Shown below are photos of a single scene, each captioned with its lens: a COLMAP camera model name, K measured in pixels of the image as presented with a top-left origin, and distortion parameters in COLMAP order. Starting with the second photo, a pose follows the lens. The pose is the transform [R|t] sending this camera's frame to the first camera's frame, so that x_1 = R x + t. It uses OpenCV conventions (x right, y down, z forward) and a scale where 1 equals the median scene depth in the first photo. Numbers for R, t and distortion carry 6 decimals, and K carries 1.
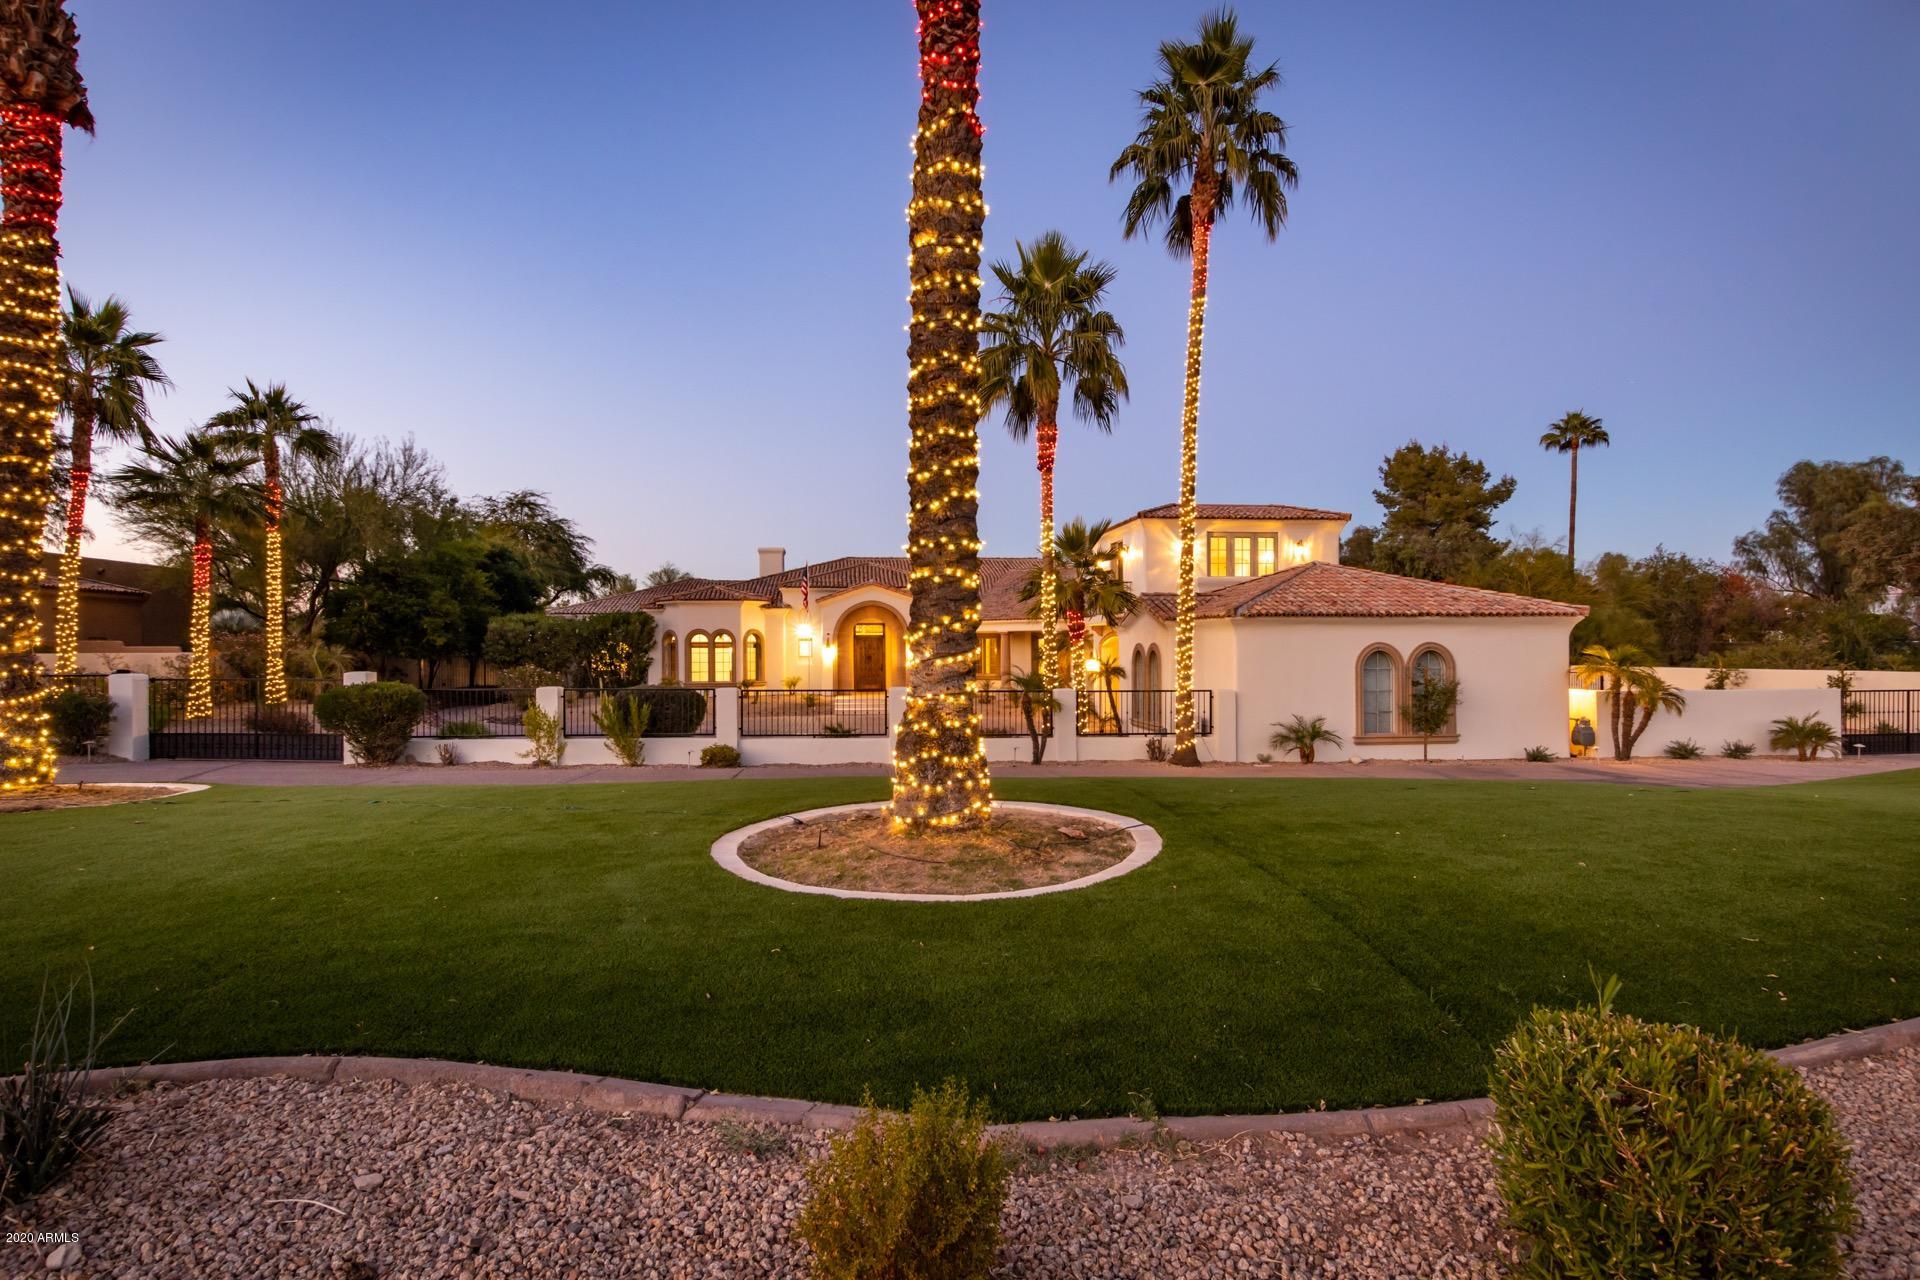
lens RADIAL K [[948.3, 0, 956.9], [0, 948.3, 643.6], [0, 0, 1]] dist [0.011349, -0.001635]
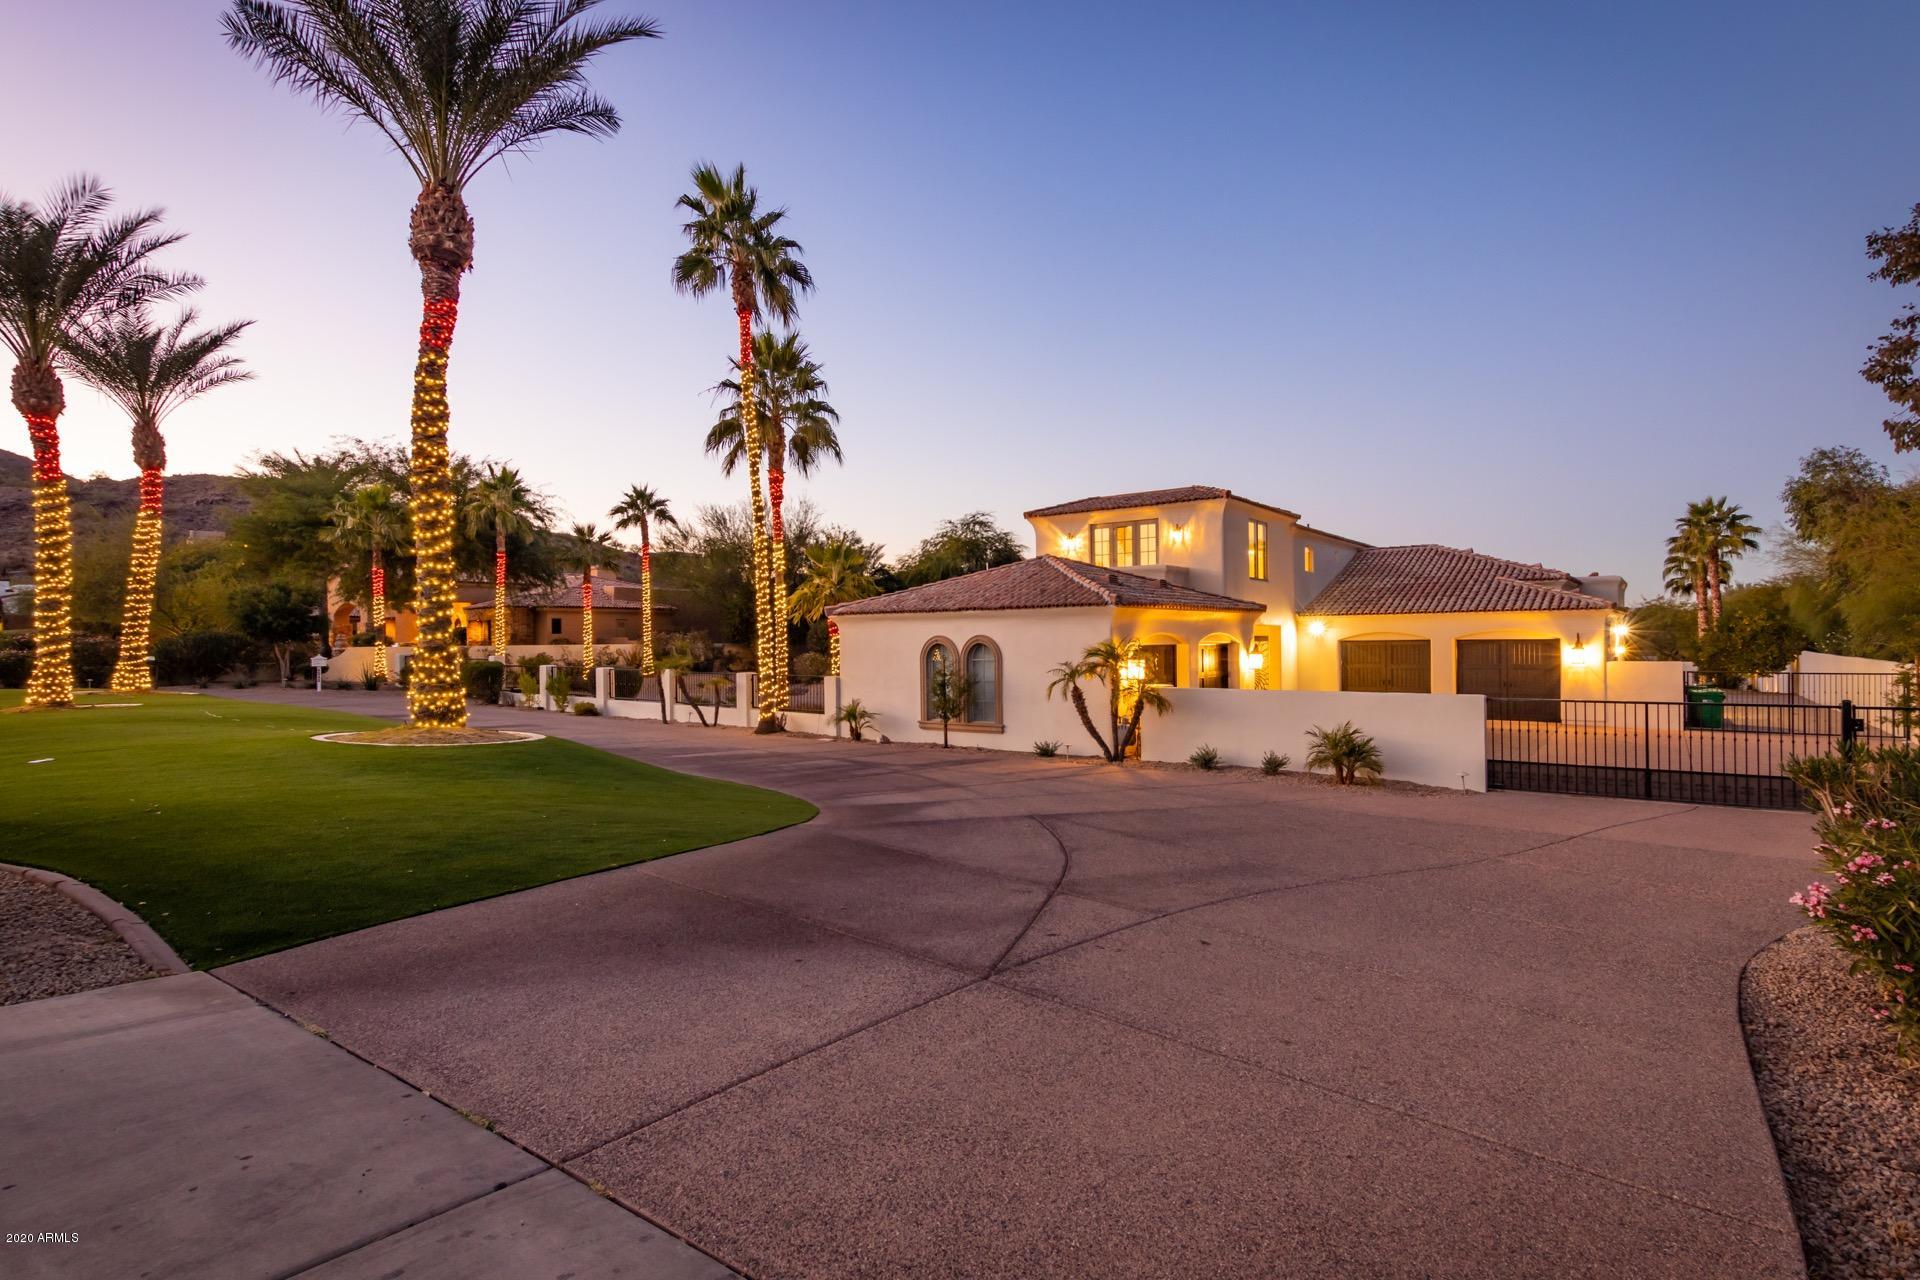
lens RADIAL K [[948.3, 0, 958.1], [0, 948.3, 639.6], [0, 0, 1]] dist [0.011349, -0.001635]
pose [[0.723176, -0.006778, -0.690631, 0.855215], [0.015612, 0.999857, 0.006534, -0.002927], [0.690487, -0.015508, 0.723178, 0.161752]]
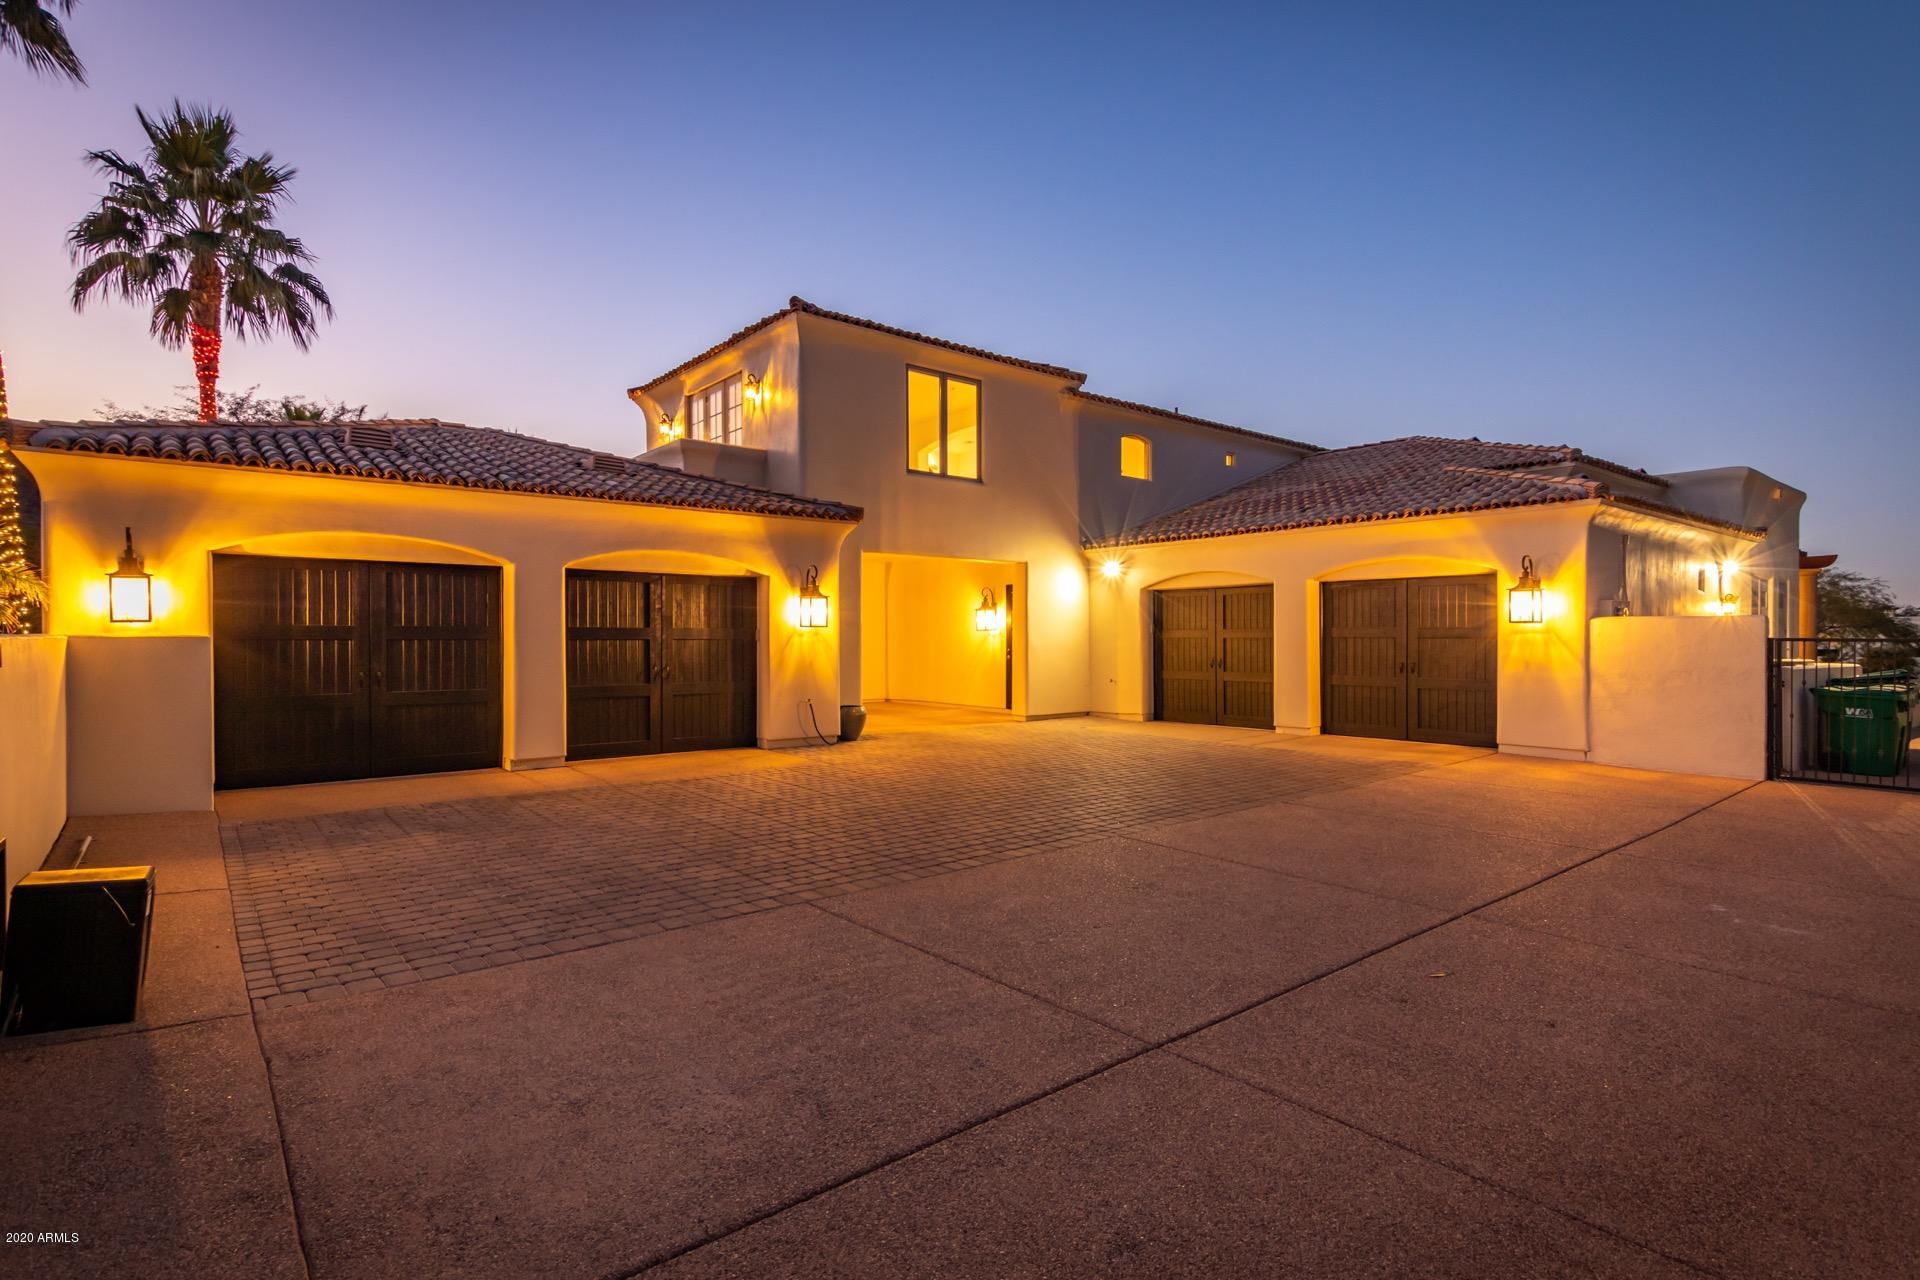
lens RADIAL K [[948.3, 0, 954.4], [0, 948.3, 636.4], [0, 0, 1]] dist [0.011349, -0.001635]
pose [[0.527549, 0.002600, -0.849521, 0.881604], [0.007345, 0.999944, 0.007622, 0.037062], [0.849493, -0.010261, 0.527500, 0.808717]]
